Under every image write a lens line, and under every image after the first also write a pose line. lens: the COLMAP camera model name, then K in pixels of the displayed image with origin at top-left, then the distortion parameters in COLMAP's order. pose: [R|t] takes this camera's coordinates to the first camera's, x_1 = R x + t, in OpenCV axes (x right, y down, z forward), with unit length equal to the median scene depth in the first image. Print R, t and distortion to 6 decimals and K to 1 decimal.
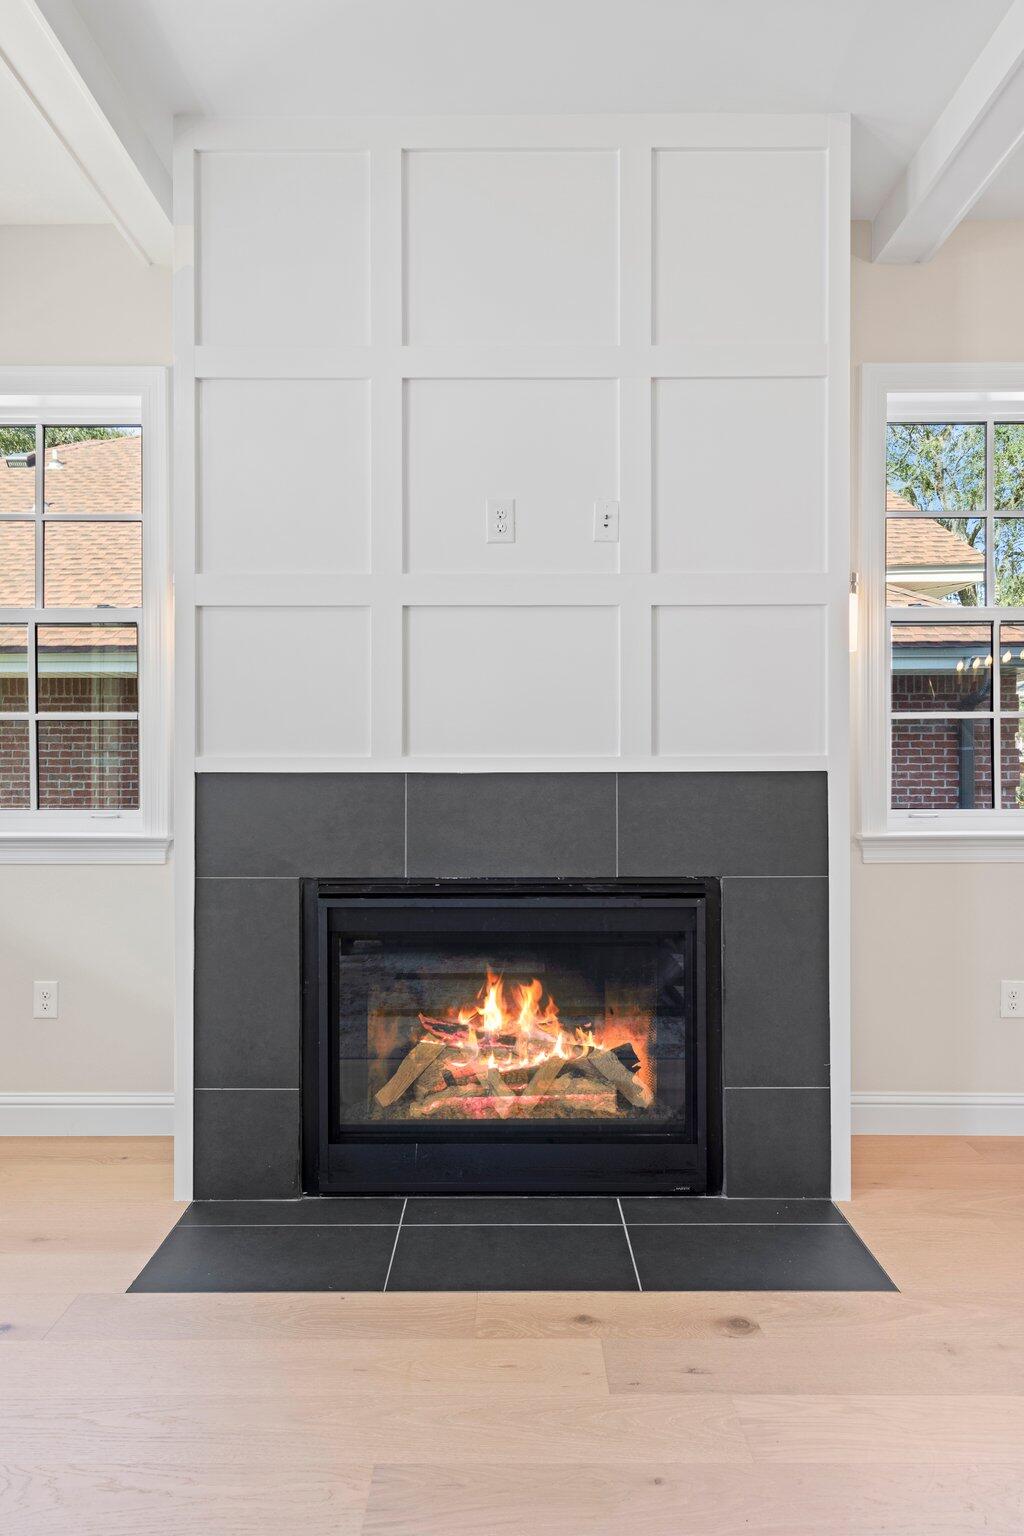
lens RADIAL K [[902.3, 0, 533.9], [0, 902.3, 760.0], [0, 0, 1]] dist [0.002645, 0.001301]
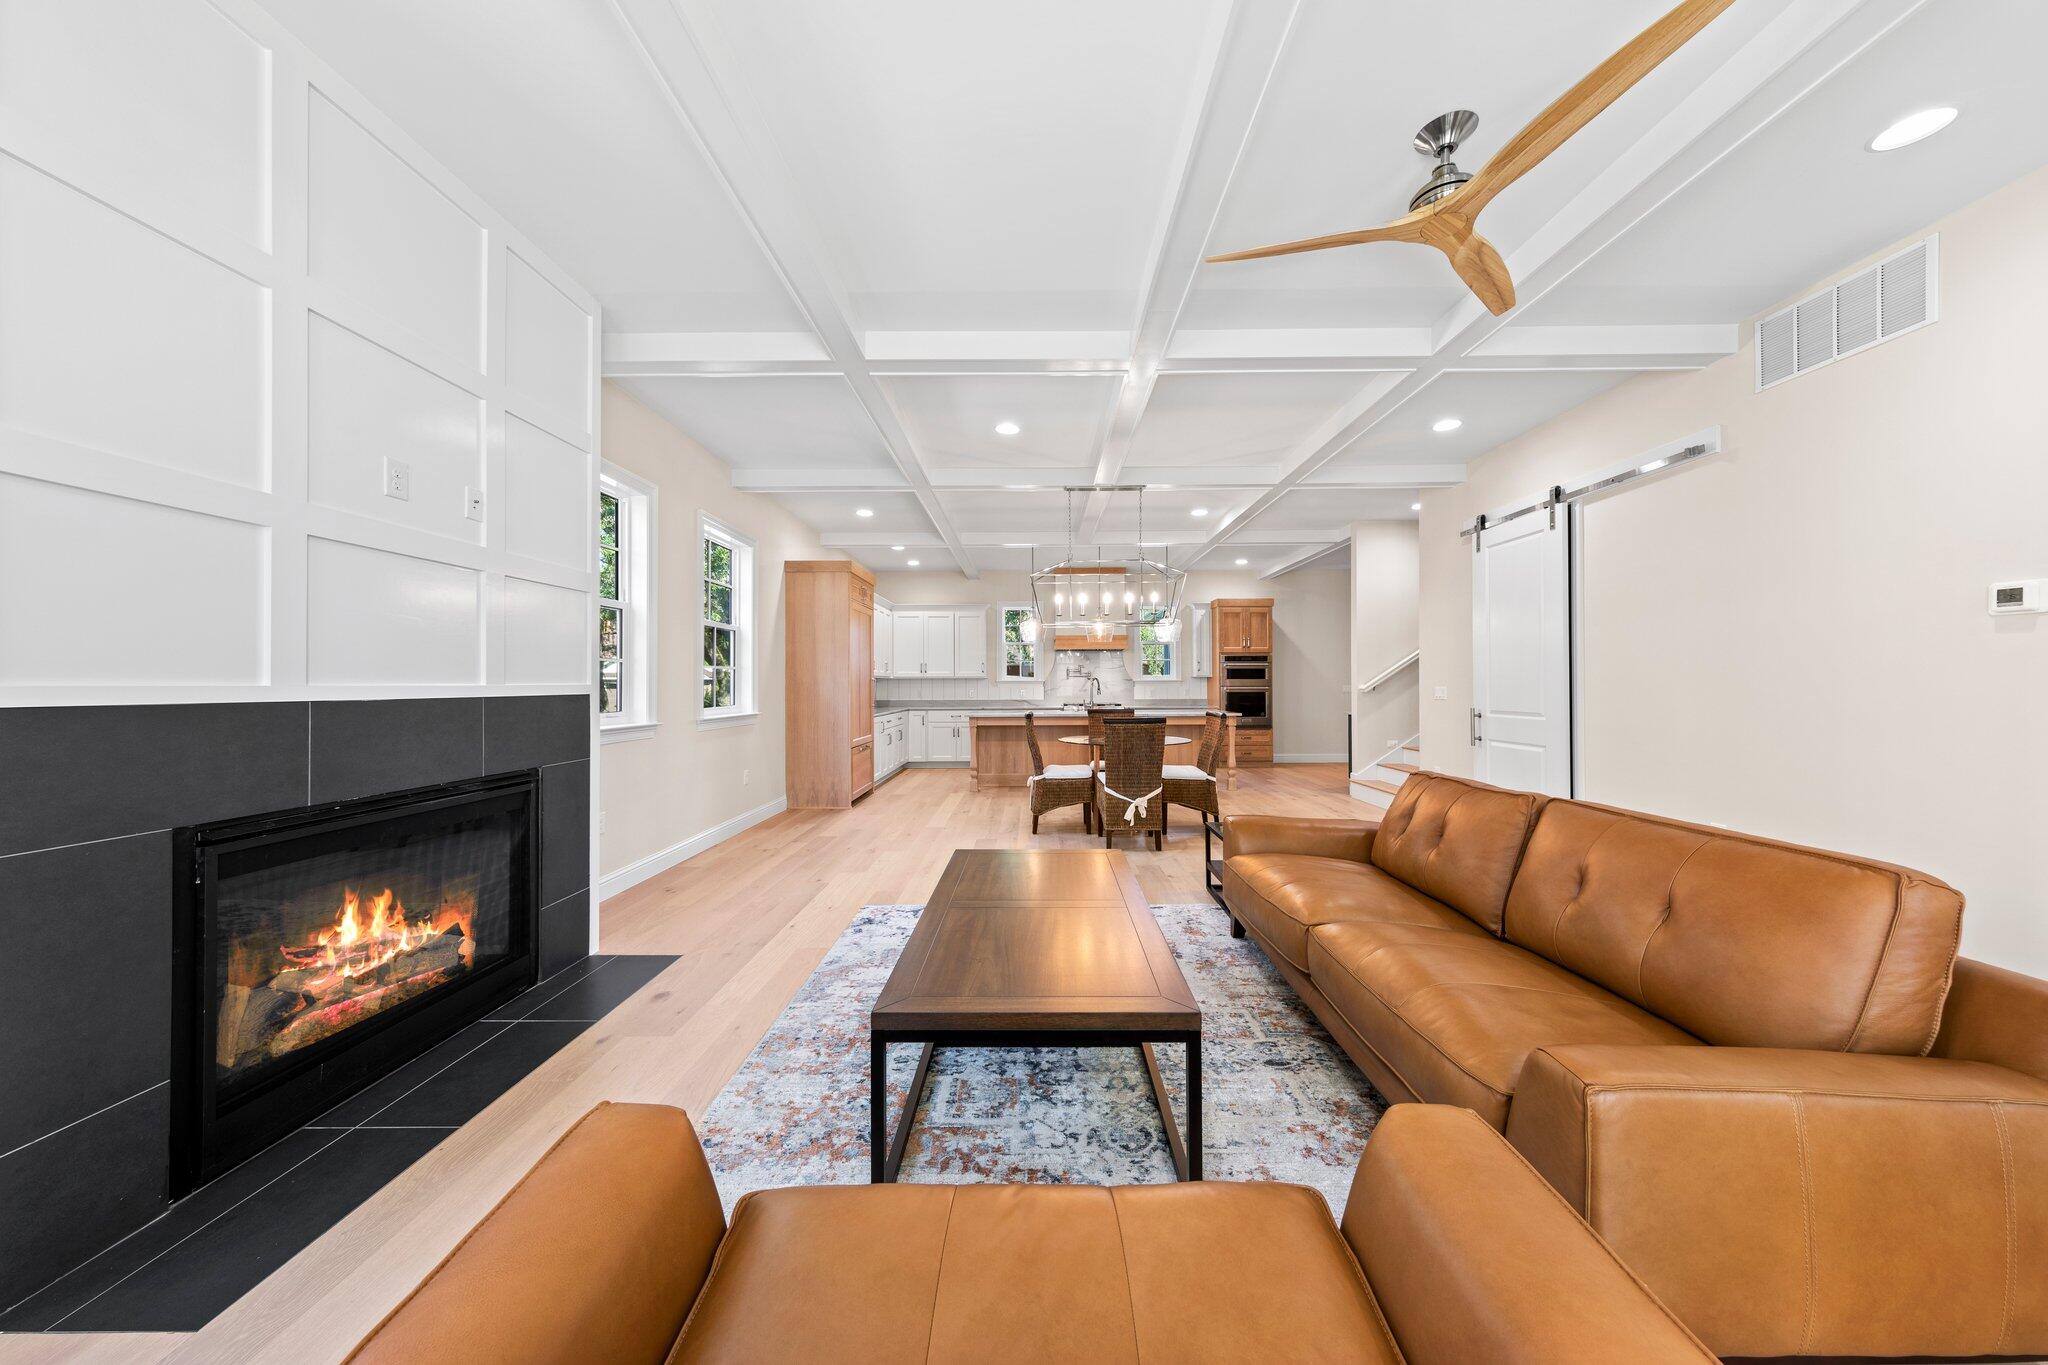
lens RADIAL K [[680.2, 0, 1041.9], [0, 680.2, 684.5], [0, 0, 1]] dist [0.006812, -0.000721]
pose [[-0.018757, 0.000879, 0.999824, -0.921677], [0.002224, 0.999997, -0.000838, -0.002200], [-0.999822, 0.002207, -0.018759, 0.199081]]
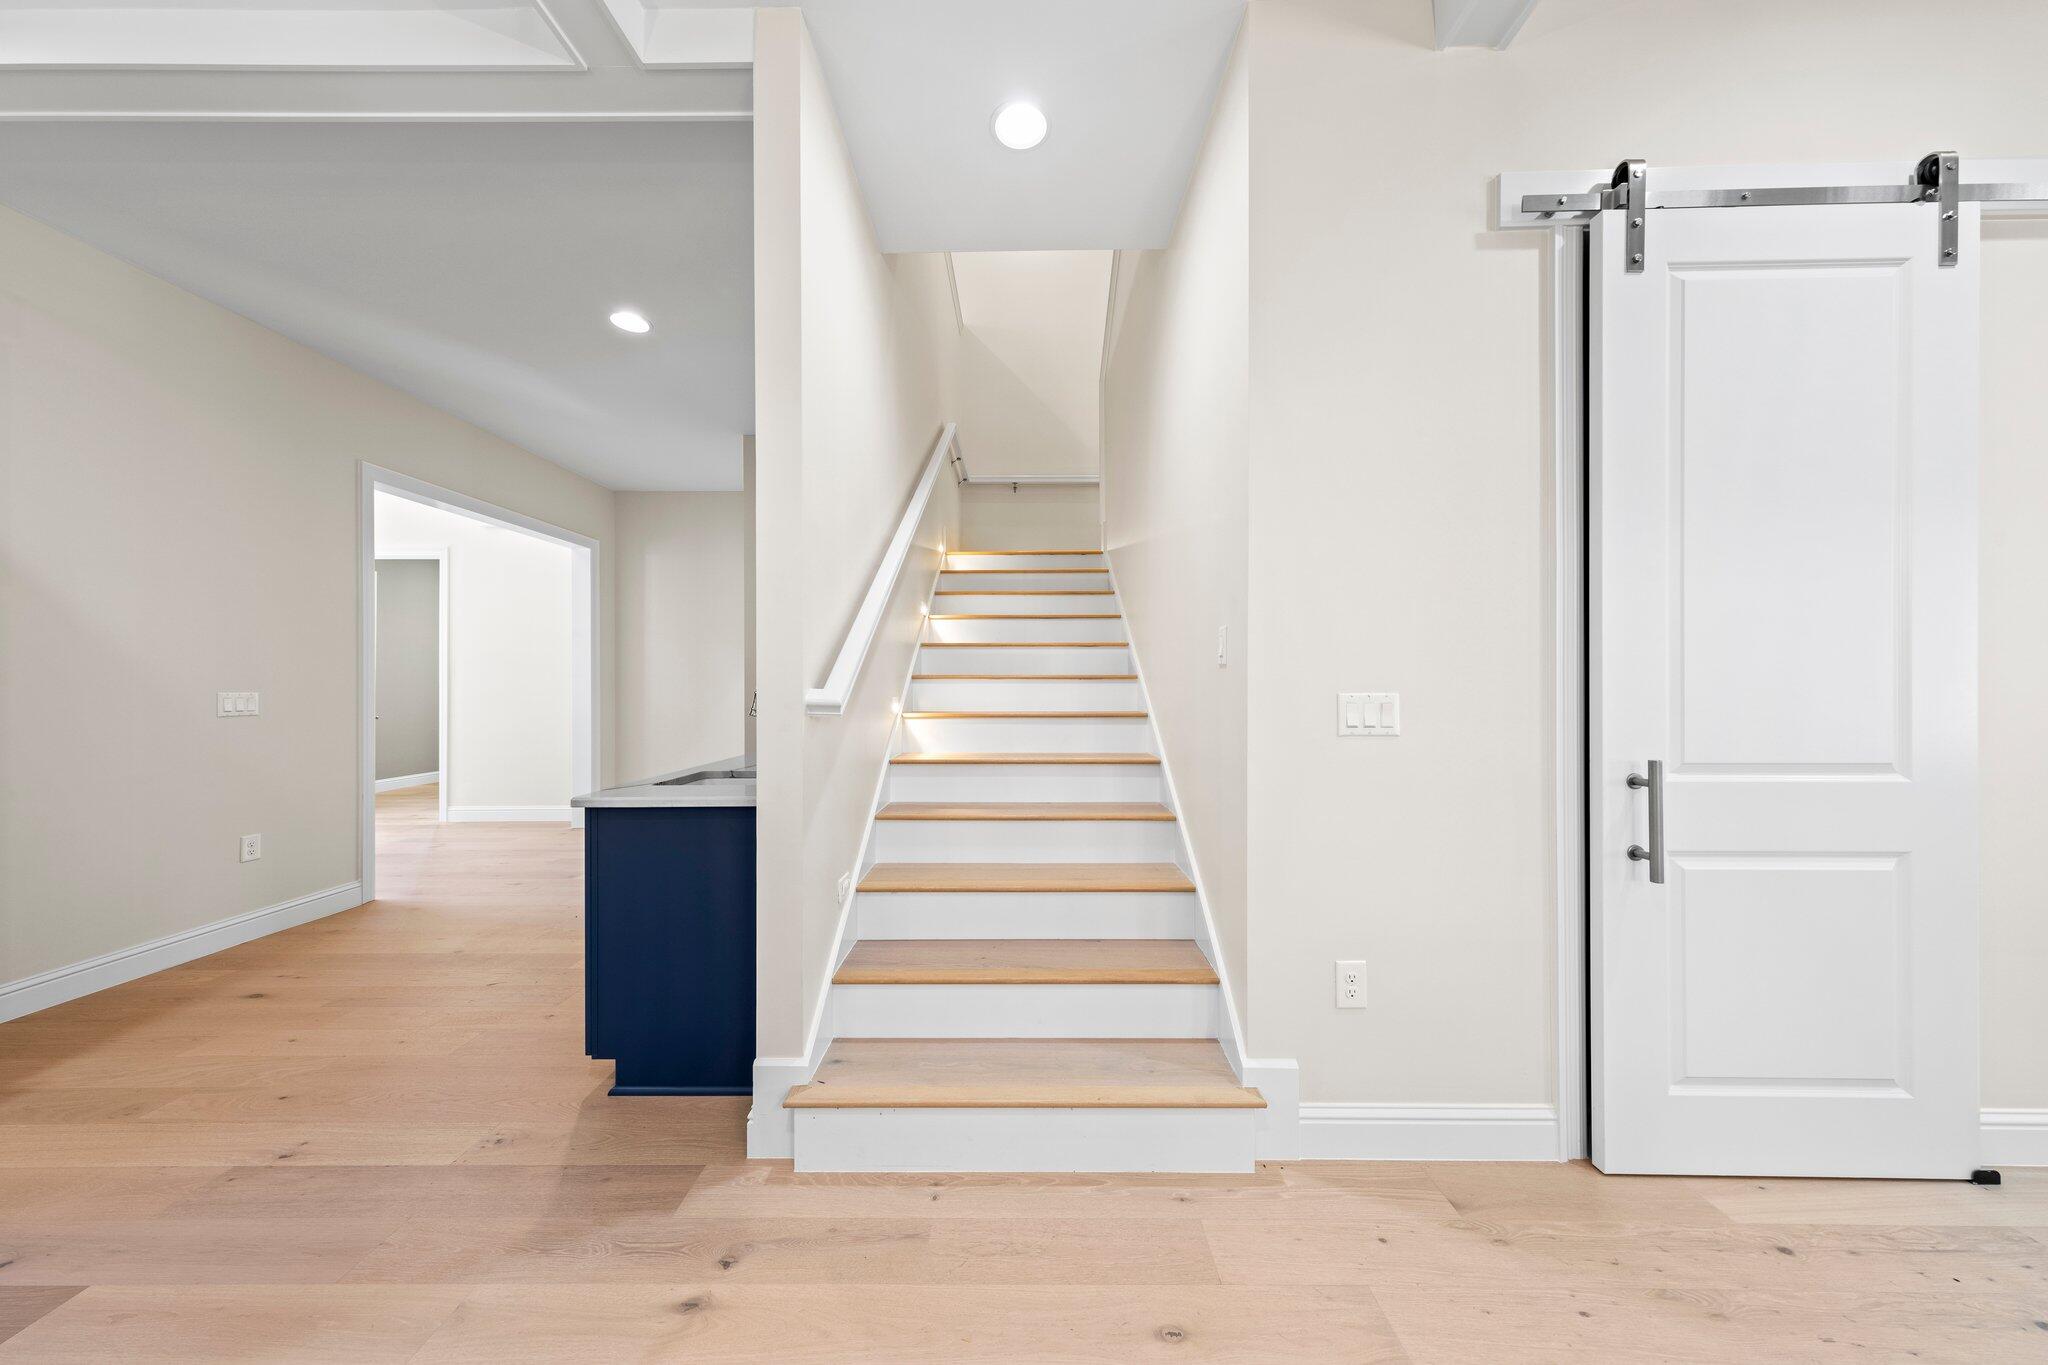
lens RADIAL K [[645.0, 0, 1017.2], [0, 645.0, 678.1], [0, 0, 1]] dist [0.005309, -0.000690]
pose [[-0.999906, 0.006625, 0.012020, 1.709961], [0.006636, 0.999978, 0.000861, -0.012523], [-0.012014, 0.000941, -0.999927, -0.526960]]
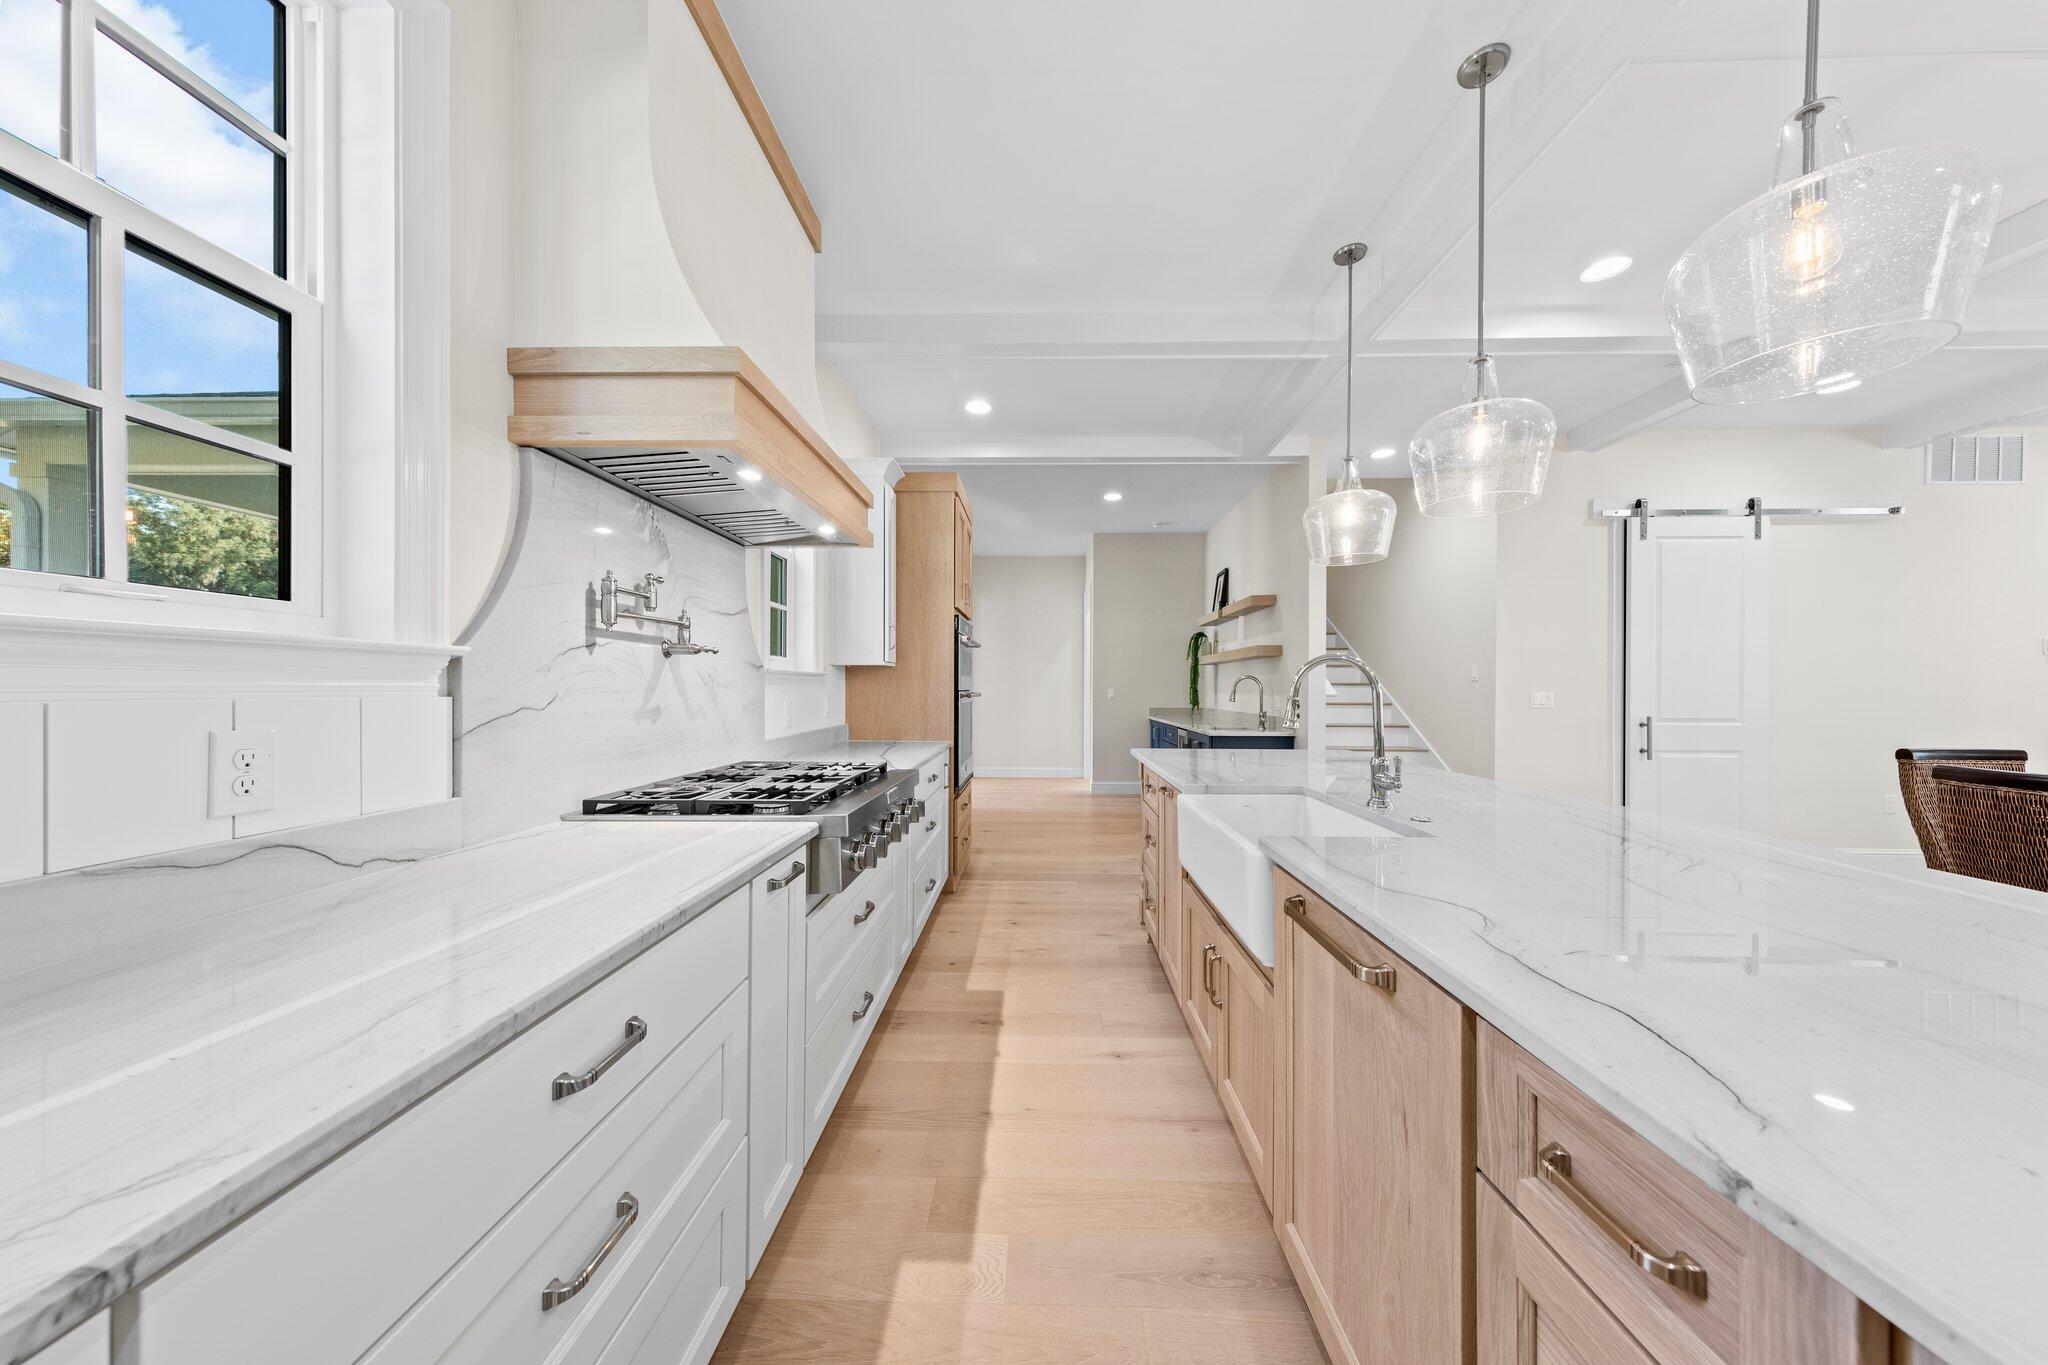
lens RADIAL K [[645.0, 0, 1024.3], [0, 645.0, 686.9], [0, 0, 1]] dist [0.005309, -0.000690]
pose [[-0.999793, -0.002777, 0.020139, 2.732344], [-0.002815, 0.999994, -0.001881, -0.000584], [-0.020134, -0.001937, -0.999795, 0.598529]]
